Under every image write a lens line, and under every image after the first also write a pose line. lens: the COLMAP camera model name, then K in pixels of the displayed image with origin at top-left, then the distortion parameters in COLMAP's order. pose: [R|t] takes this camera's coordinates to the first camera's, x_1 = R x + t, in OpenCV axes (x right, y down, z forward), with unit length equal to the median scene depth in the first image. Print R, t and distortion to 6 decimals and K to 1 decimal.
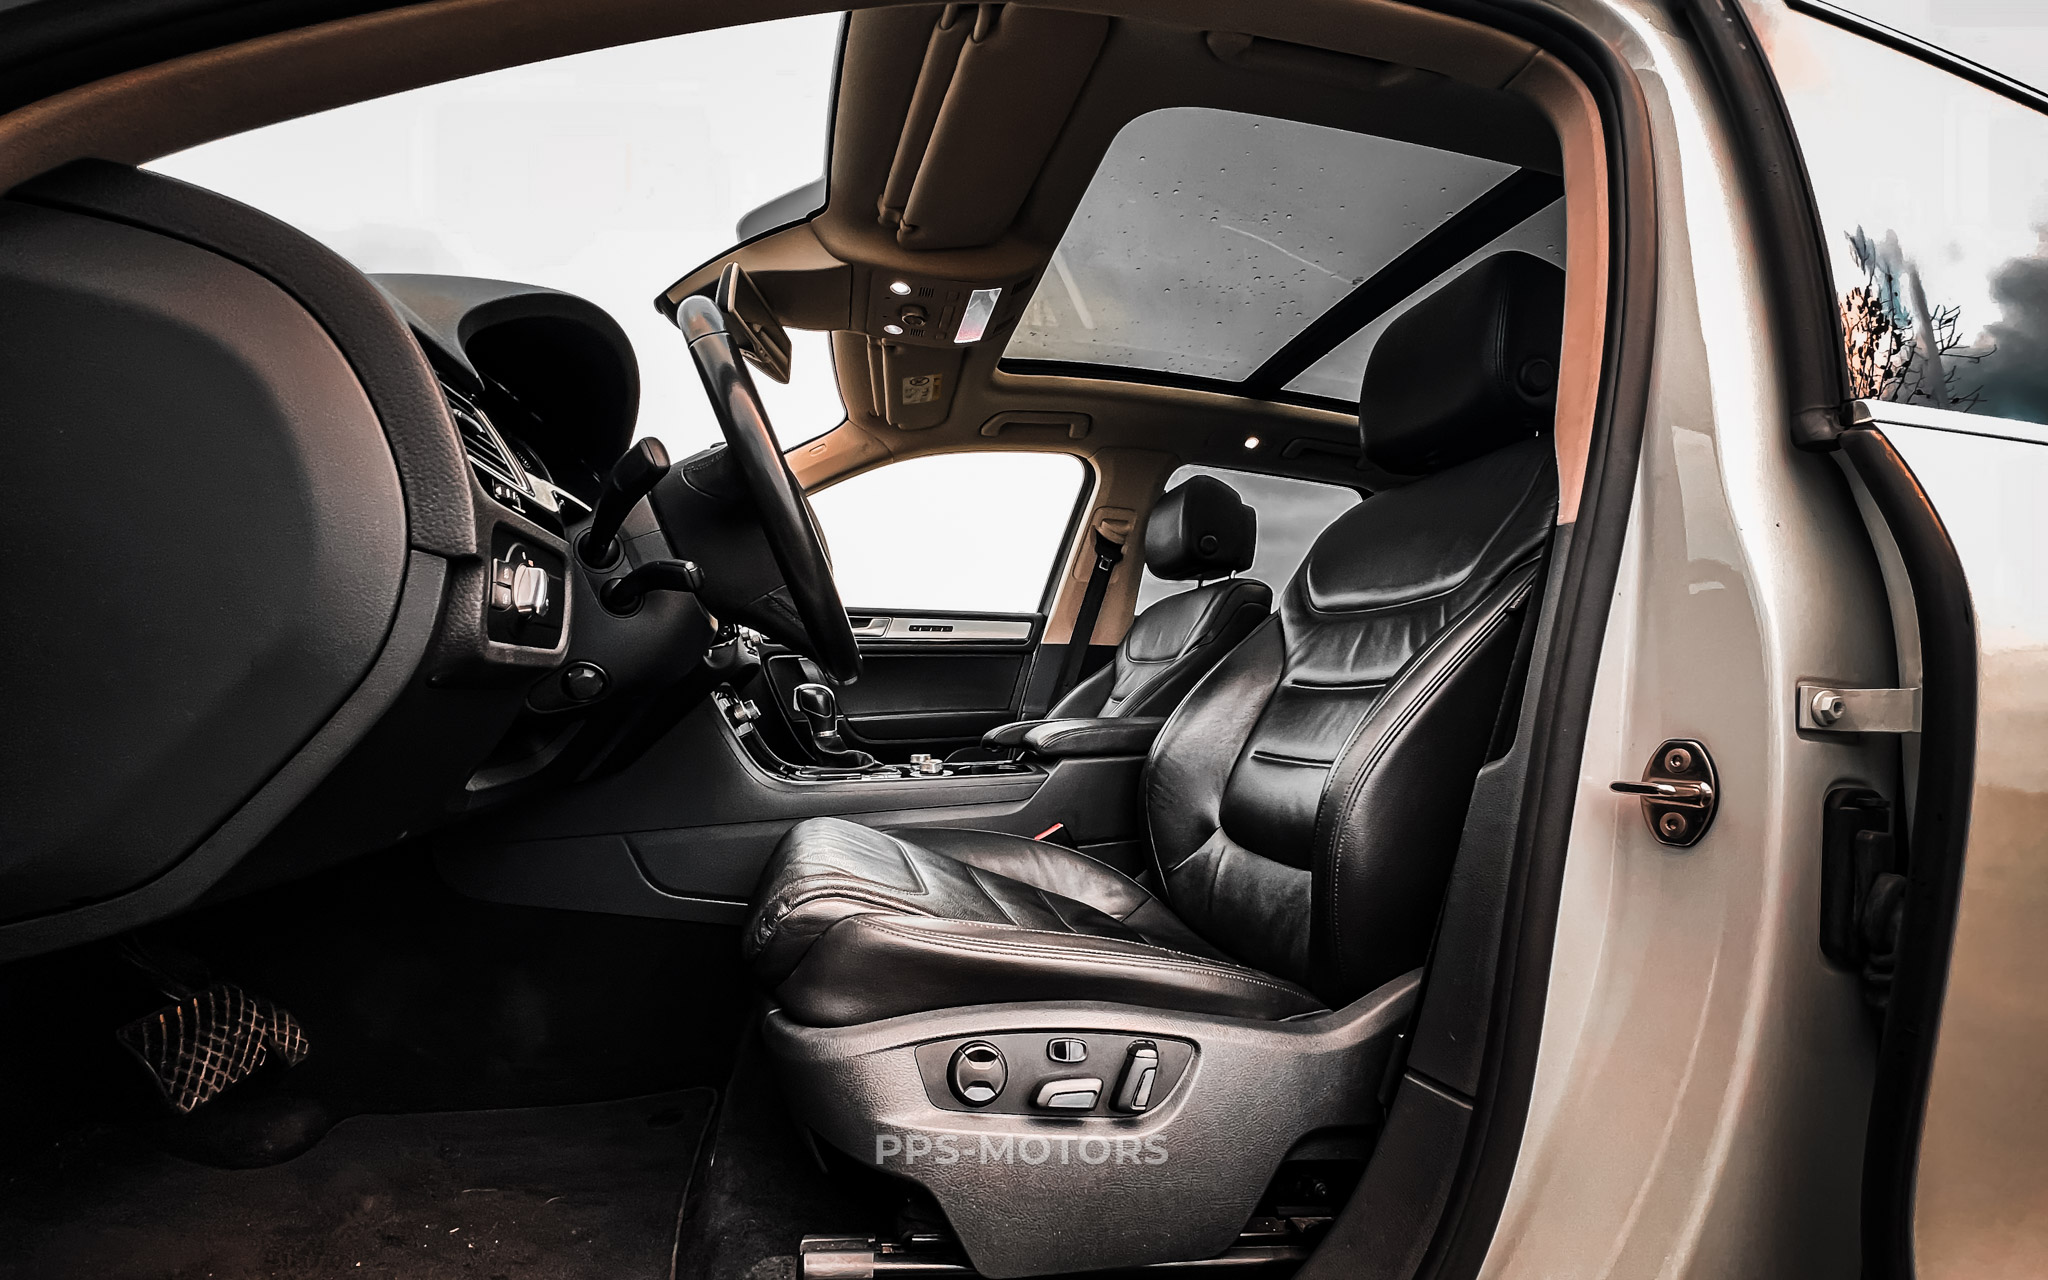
lens RADIAL K [[831.5, 0, 1025.1], [0, 831.5, 697.5], [0, 0, 1]] dist [0.001033, 0.000340]
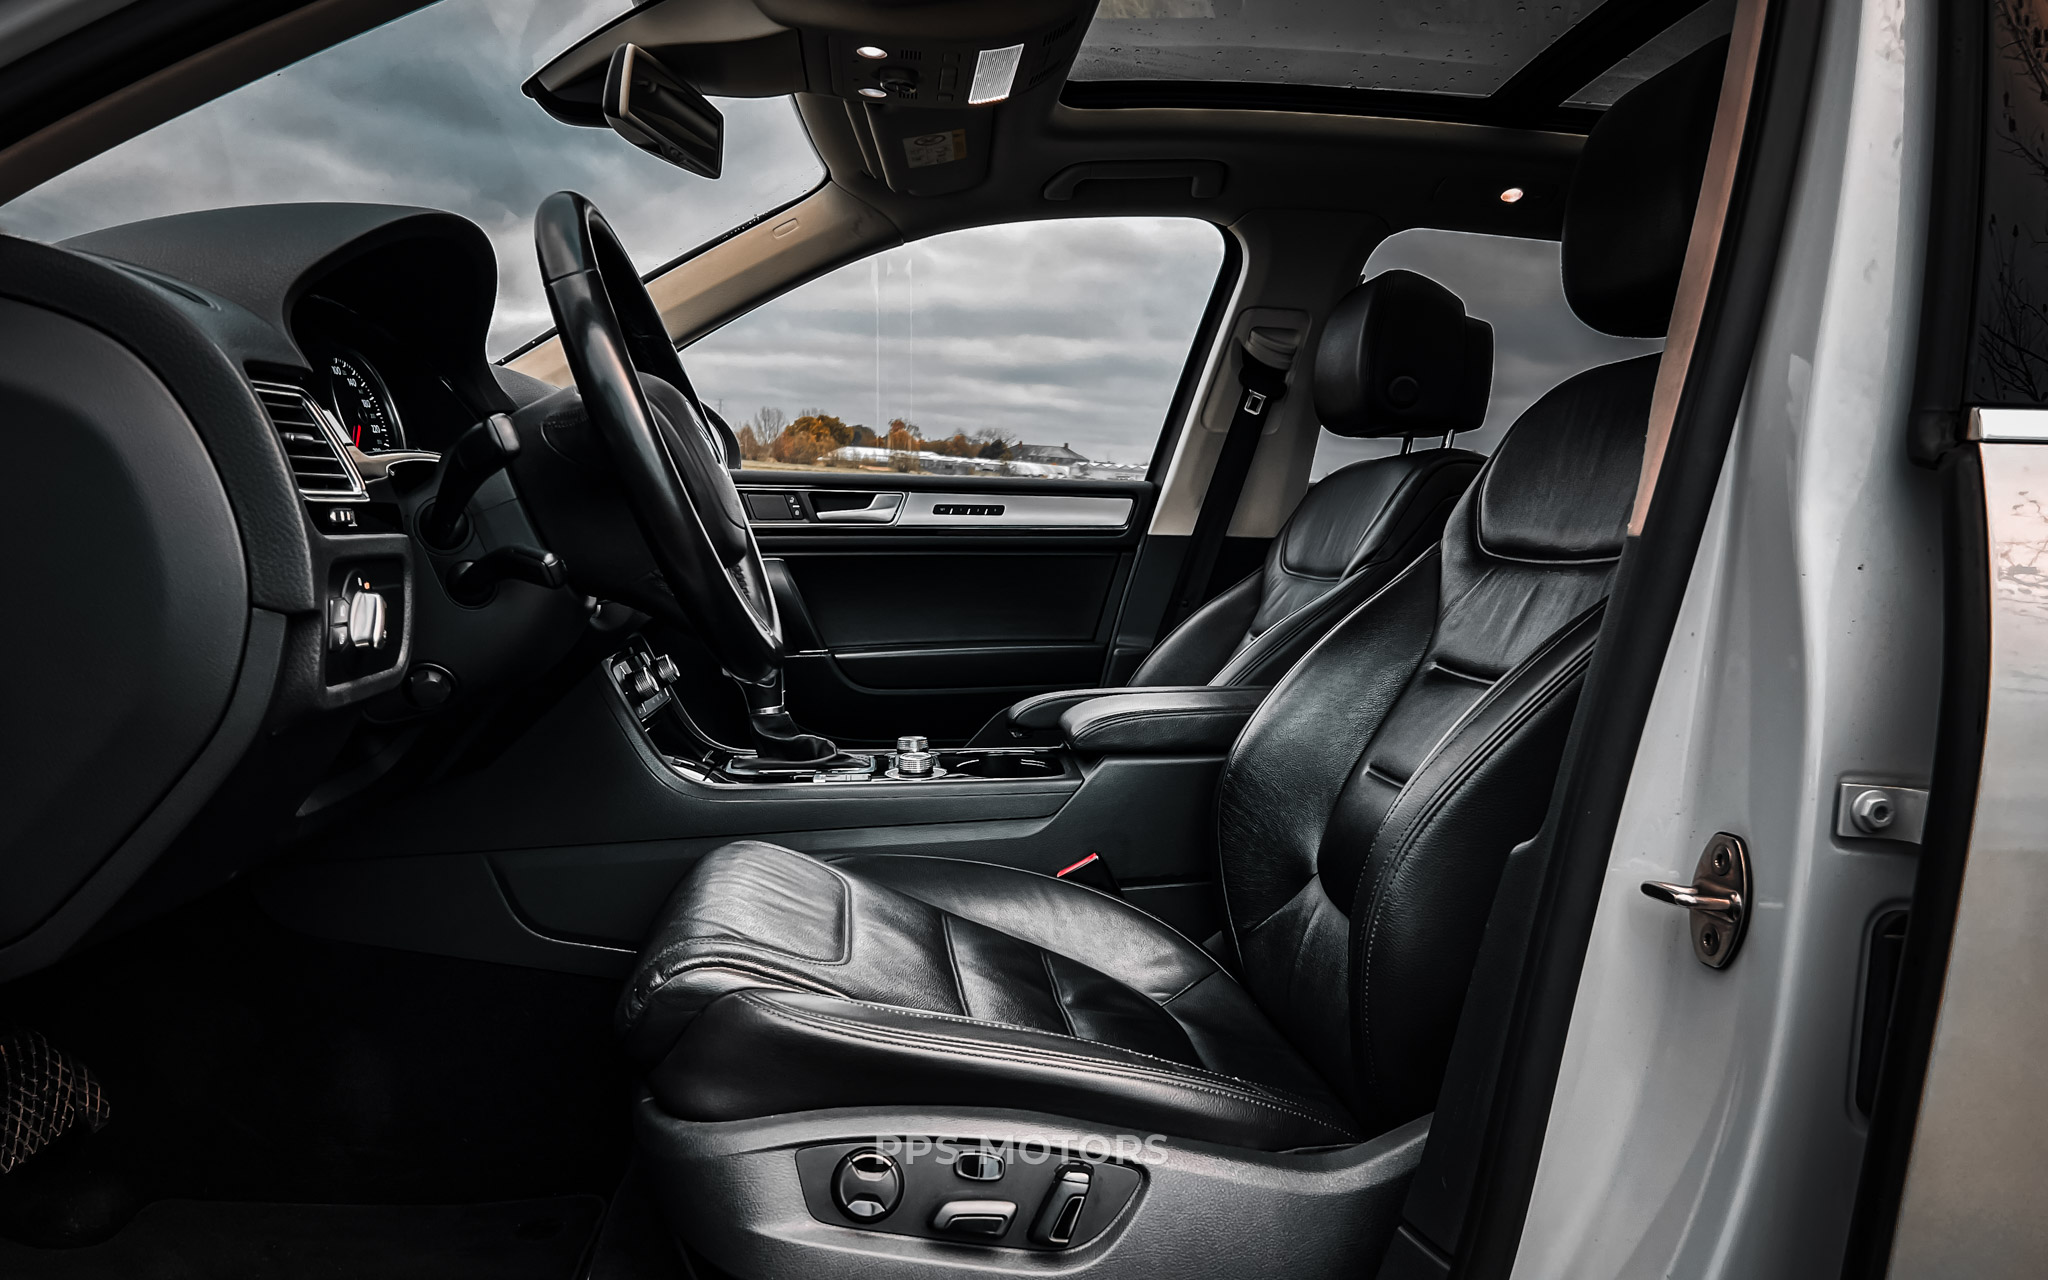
lens RADIAL K [[1586.9, 0, 1024.0], [0, 1586.9, 640.0], [0, 0, 1]] dist [0.062068, -0.068933]
pose [[0.989642, 0.021121, -0.141995, 0.178324], [-0.011684, 0.997687, 0.066970, -0.119025], [0.143081, -0.064617, 0.987599, -0.306713]]
